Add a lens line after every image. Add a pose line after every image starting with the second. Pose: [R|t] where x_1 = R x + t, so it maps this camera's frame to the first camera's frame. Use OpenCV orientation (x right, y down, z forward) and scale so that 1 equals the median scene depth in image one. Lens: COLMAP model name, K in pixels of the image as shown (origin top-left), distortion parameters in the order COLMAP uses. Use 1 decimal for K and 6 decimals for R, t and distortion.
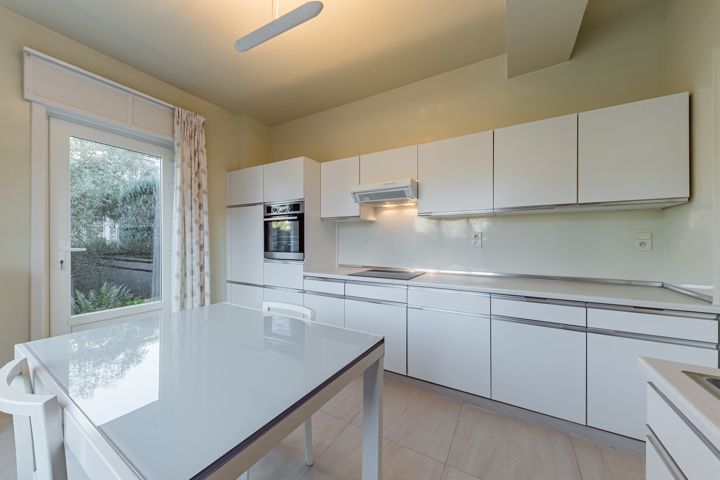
lens RADIAL K [[250.2, 0, 361.1], [0, 250.2, 239.9], [0, 0, 1]] dist [0.000462, -0.000692]
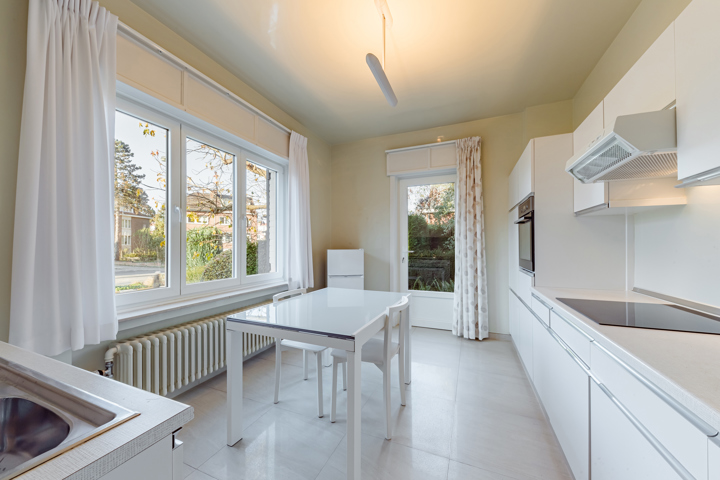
lens RADIAL K [[258.6, 0, 360.7], [0, 258.6, 245.6], [0, 0, 1]] dist [-0.007220, -0.000678]
pose [[0.149409, -0.005387, -0.988761, 0.458310], [0.006231, 0.999970, -0.004506, 0.000719], [0.988756, -0.005488, 0.149439, 0.325391]]
